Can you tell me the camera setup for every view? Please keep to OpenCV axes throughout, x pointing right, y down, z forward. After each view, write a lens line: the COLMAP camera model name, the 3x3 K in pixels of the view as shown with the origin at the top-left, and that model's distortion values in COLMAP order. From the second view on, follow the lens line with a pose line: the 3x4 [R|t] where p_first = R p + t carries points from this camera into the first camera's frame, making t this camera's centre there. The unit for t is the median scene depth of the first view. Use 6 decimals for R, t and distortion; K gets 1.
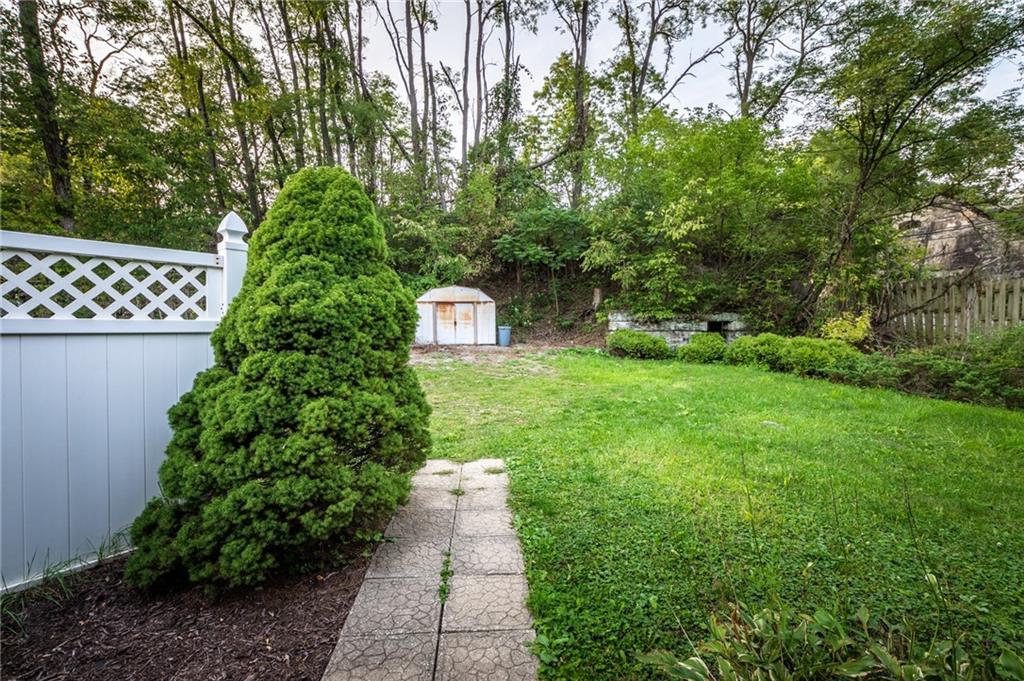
lens RADIAL K [[450.4, 0, 511.8], [0, 450.4, 339.2], [0, 0, 1]] dist [-0.002910, -0.003027]
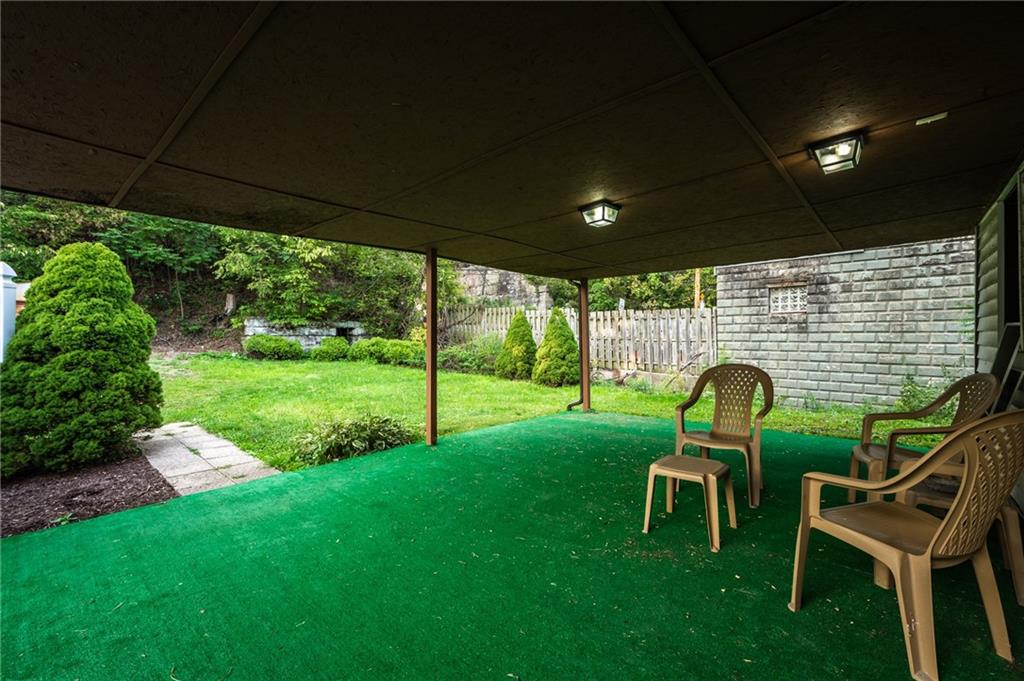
lens RADIAL K [[450.4, 0, 515.5], [0, 450.4, 337.2], [0, 0, 1]] dist [-0.002910, -0.003027]
pose [[0.715539, -0.005829, 0.698549, -0.083337], [0.014806, 0.999867, -0.006822, 0.002010], [-0.698416, 0.015224, 0.715530, -0.251782]]
